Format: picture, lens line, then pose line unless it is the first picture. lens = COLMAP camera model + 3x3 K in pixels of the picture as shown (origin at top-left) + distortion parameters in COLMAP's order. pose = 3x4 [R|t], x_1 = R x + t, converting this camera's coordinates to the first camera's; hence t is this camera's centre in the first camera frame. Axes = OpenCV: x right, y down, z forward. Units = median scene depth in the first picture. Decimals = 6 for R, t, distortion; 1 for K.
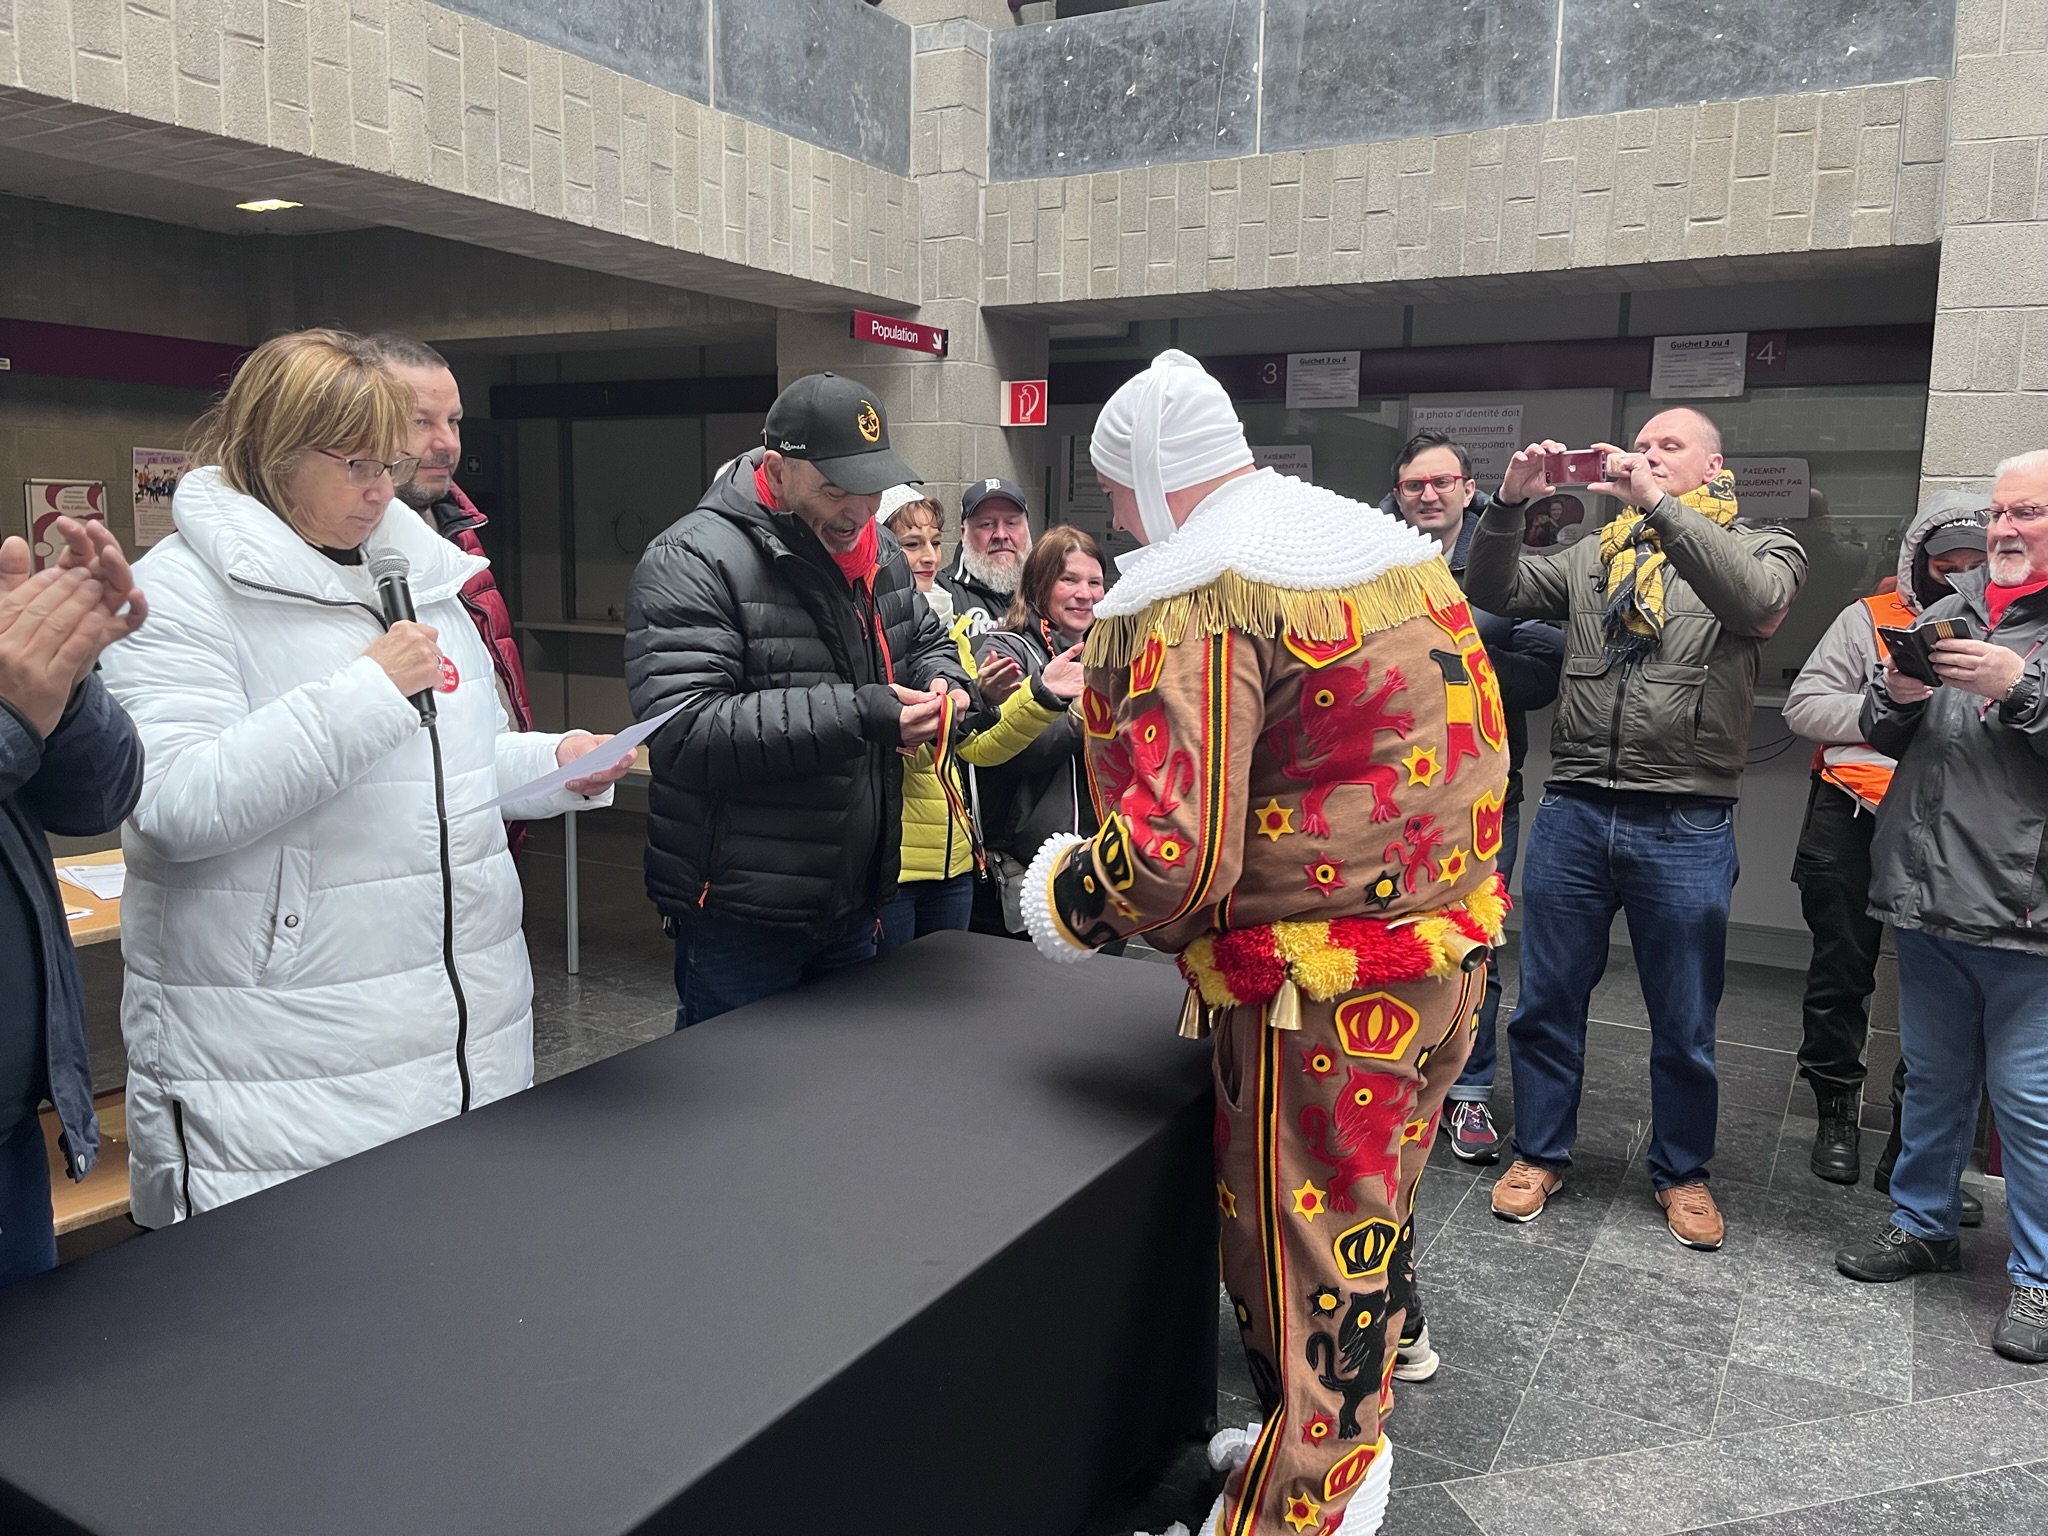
lens RADIAL K [[1527.2, 0, 1029.0], [0, 1527.2, 749.5], [0, 0, 1]] dist [0.072609, -0.100517]
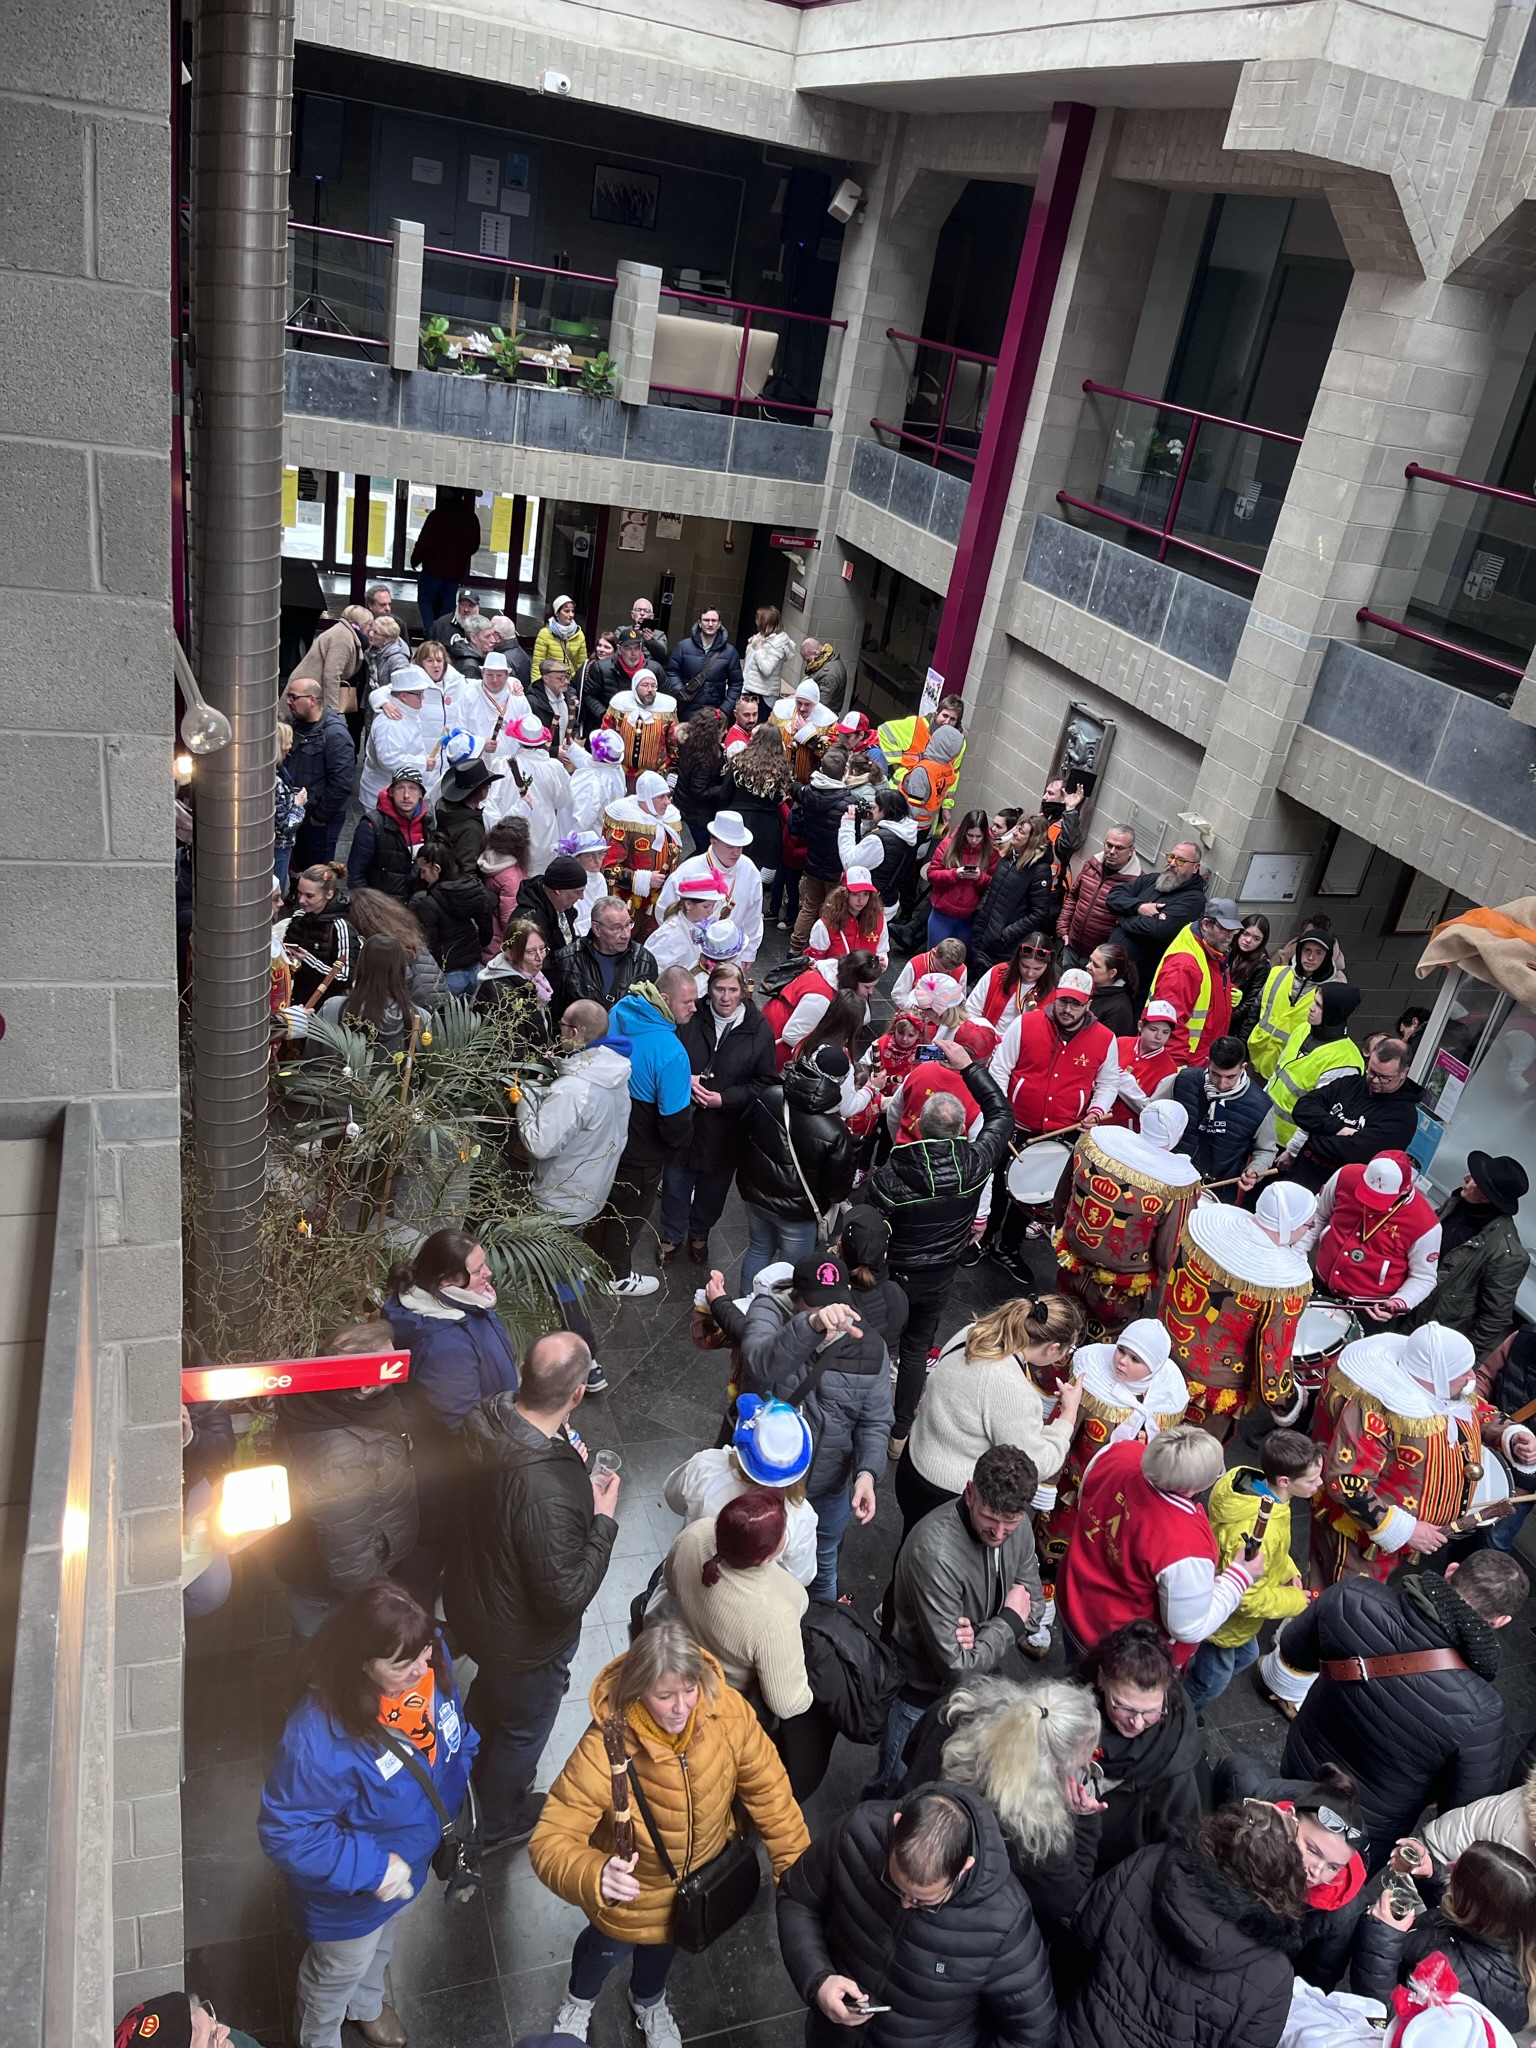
lens RADIAL K [[1537.0, 0, 769.6], [0, 1537.0, 1019.6], [0, 0, 1]] dist [0.024963, 0.005551]
pose [[0.747251, 0.385940, -0.540986, 2.071599], [-0.240291, 0.915912, 0.321505, -0.417166], [0.619577, -0.110251, 0.777155, -1.621184]]
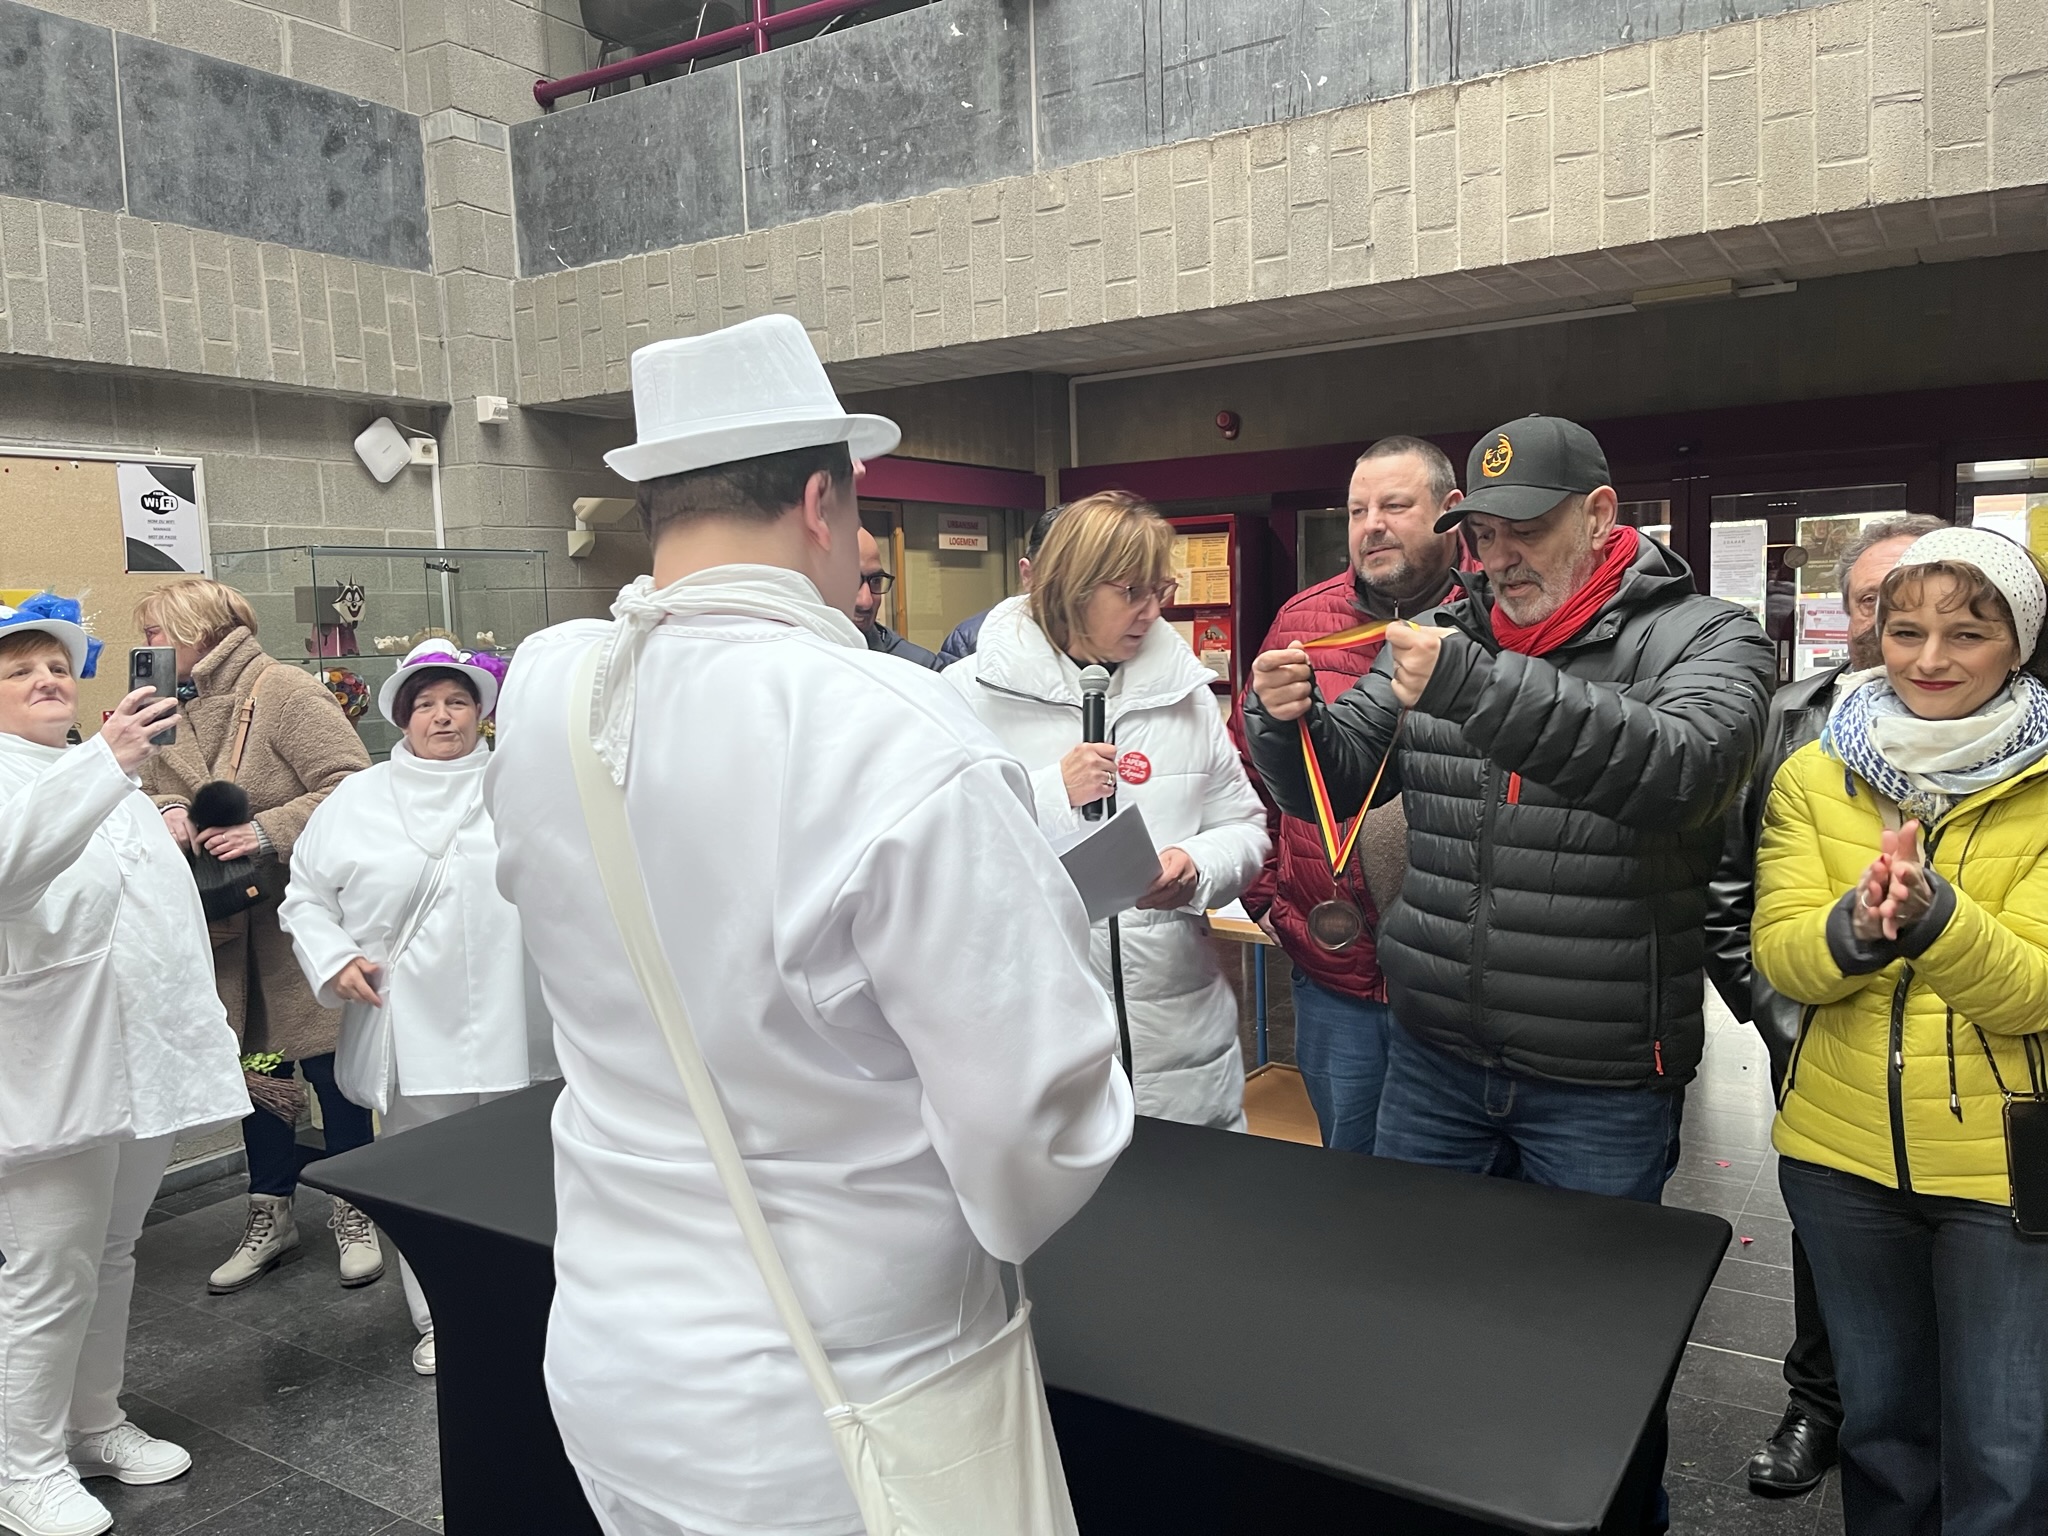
lens RADIAL K [[1522.7, 0, 1009.9], [0, 1522.7, 759.9], [0, 0, 1]] dist [0.074895, -0.108503]
pose [[-0.070267, 0.079699, -0.994339, 0.396302], [-0.107933, 0.990344, 0.087006, -0.065311], [0.991672, 0.113436, -0.060986, 0.468686]]
